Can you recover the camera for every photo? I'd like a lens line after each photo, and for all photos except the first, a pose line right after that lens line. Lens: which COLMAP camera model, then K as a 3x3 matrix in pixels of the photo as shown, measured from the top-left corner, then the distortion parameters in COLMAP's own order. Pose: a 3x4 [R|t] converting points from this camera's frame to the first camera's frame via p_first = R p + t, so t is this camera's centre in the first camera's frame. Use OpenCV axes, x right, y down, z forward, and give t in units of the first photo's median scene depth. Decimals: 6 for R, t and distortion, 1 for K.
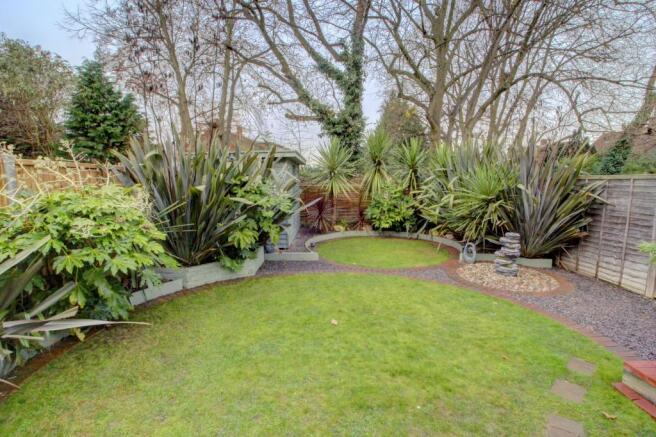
lens RADIAL K [[291.9, 0, 328.0], [0, 291.9, 218.5], [0, 0, 1]] dist [-0.013415, -0.000898]
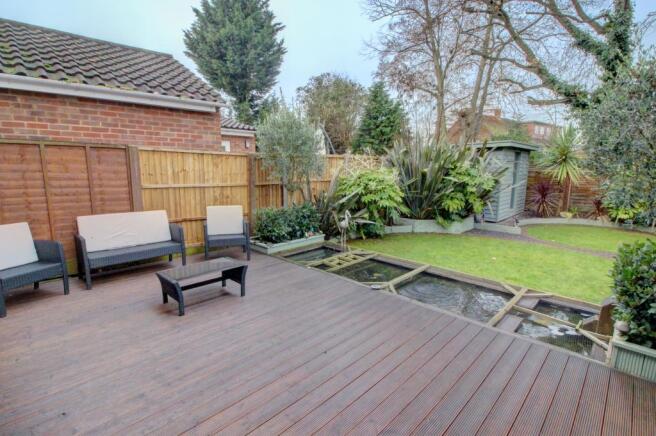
lens RADIAL K [[314.3, 0, 328.0], [0, 314.3, 218.0], [0, 0, 1]] dist [-0.002557, -0.000382]
pose [[0.701126, 0.121534, -0.702604, 0.313227], [-0.095865, 0.992488, 0.076013, 0.057403], [0.706564, 0.014060, 0.707510, -0.453883]]
